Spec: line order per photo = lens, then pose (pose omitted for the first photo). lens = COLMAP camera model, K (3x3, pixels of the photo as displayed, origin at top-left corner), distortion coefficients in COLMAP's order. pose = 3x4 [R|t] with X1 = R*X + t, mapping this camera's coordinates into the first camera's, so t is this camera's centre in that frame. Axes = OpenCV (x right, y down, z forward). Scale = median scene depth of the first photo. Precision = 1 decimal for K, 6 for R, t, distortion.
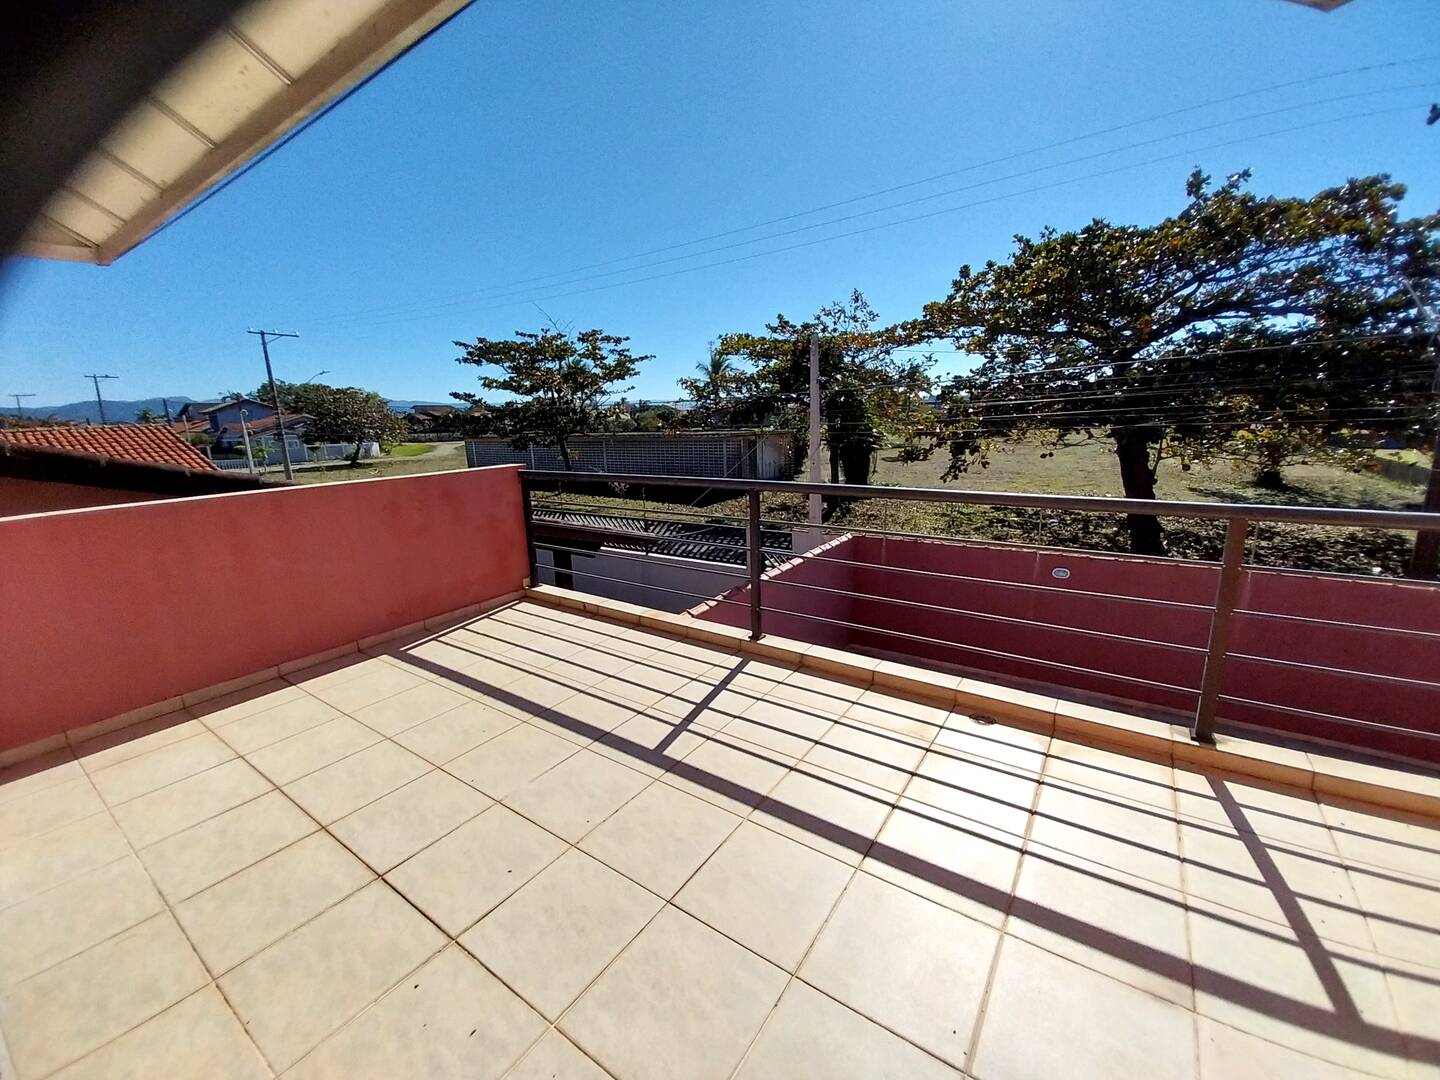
lens RADIAL K [[573.9, 0, 730.7], [0, 573.9, 539.6], [0, 0, 1]] dist [0.025837, -0.019734]
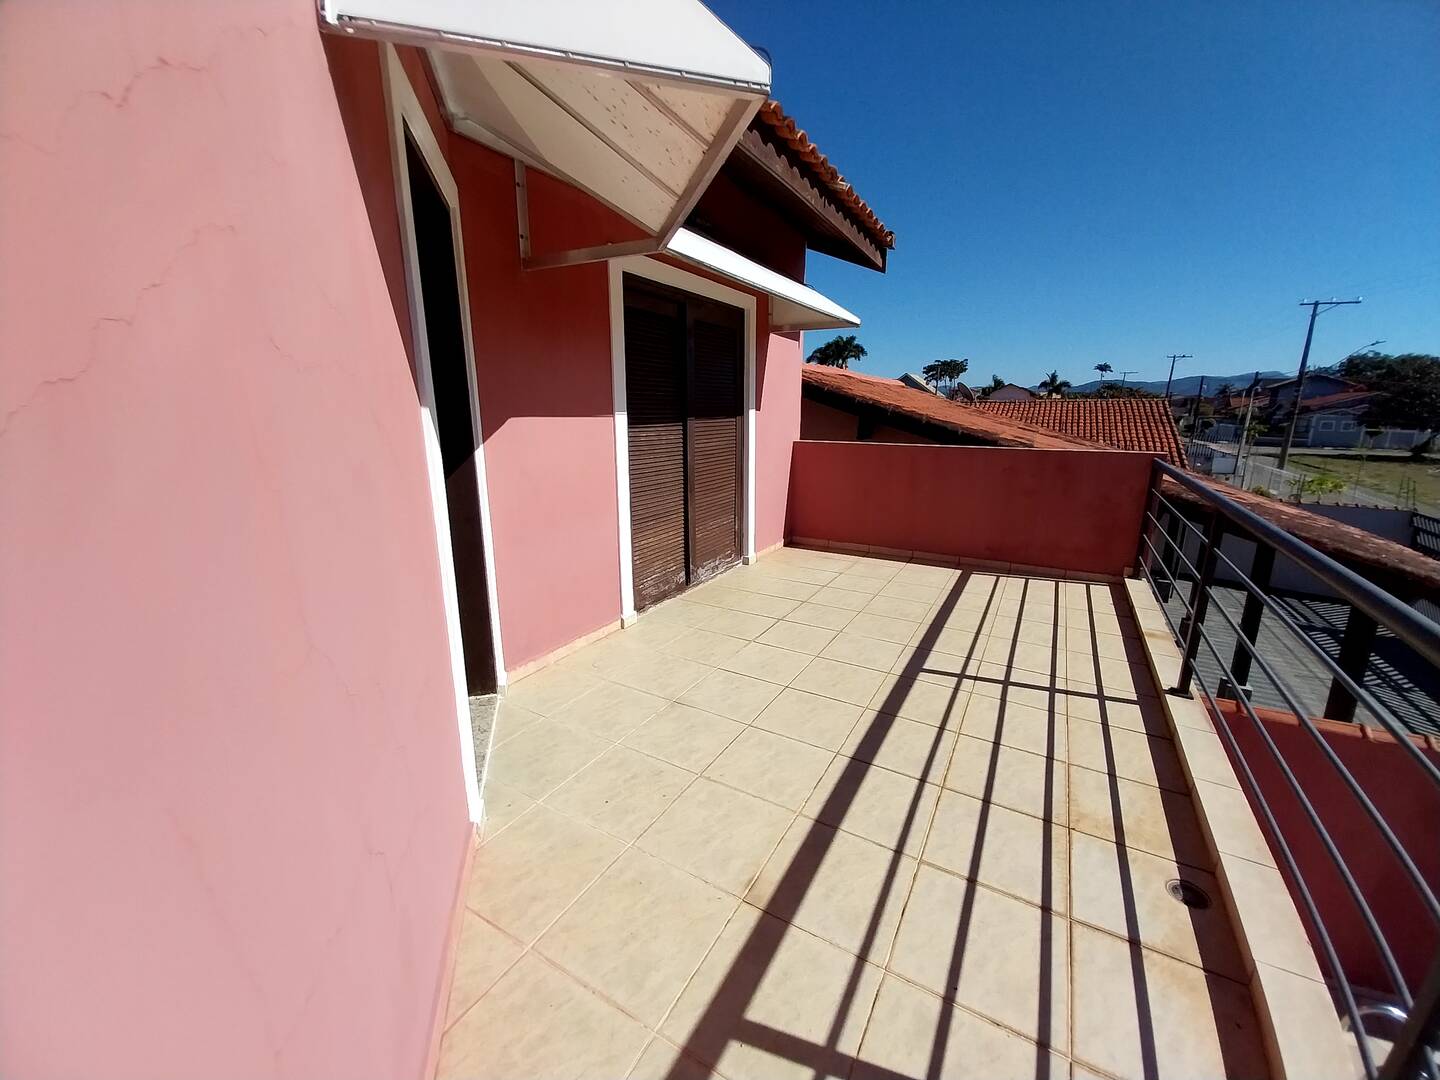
lens RADIAL K [[570.8, 0, 735.6], [0, 570.8, 536.6], [0, 0, 1]] dist [0.024954, -0.017600]
pose [[0.089224, 0.254635, -0.962912, 0.748230], [-0.218635, 0.948196, 0.230485, -0.089954], [0.971719, 0.189961, 0.140274, 0.271425]]
